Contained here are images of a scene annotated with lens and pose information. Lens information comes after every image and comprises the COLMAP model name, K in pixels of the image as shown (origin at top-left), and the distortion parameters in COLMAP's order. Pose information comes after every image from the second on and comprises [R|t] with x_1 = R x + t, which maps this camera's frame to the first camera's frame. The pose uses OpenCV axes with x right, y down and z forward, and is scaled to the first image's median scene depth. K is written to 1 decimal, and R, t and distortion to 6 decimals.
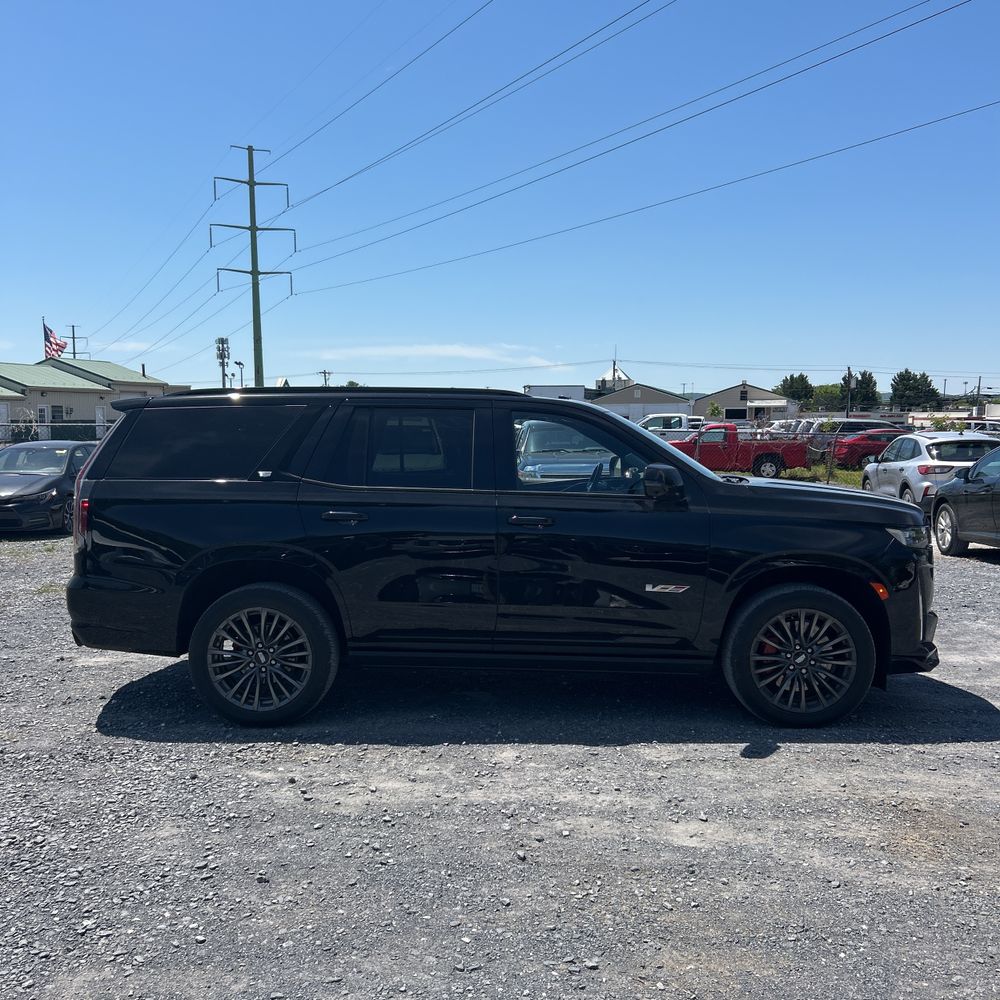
lens RADIAL K [[1001.4, 0, 491.4], [0, 1001.4, 503.5], [0, 0, 1]] dist [0.025923, -0.025769]
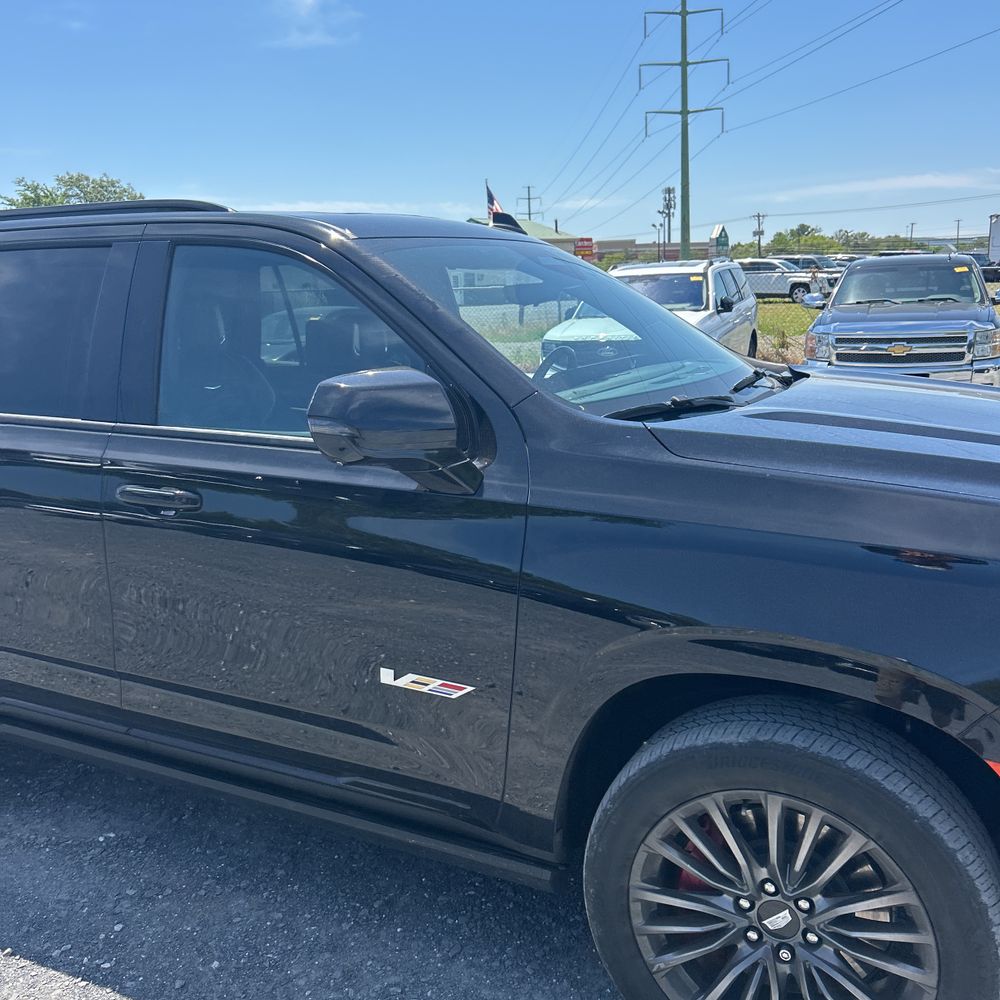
lens RADIAL K [[1001.4, 0, 491.4], [0, 1001.4, 503.5], [0, 0, 1]] dist [0.025923, -0.025769]
pose [[0.909802, 0.048747, -0.412171, 0.354309], [0.011482, 0.989743, 0.142401, -0.040658], [0.414885, -0.134289, 0.899910, 0.660475]]
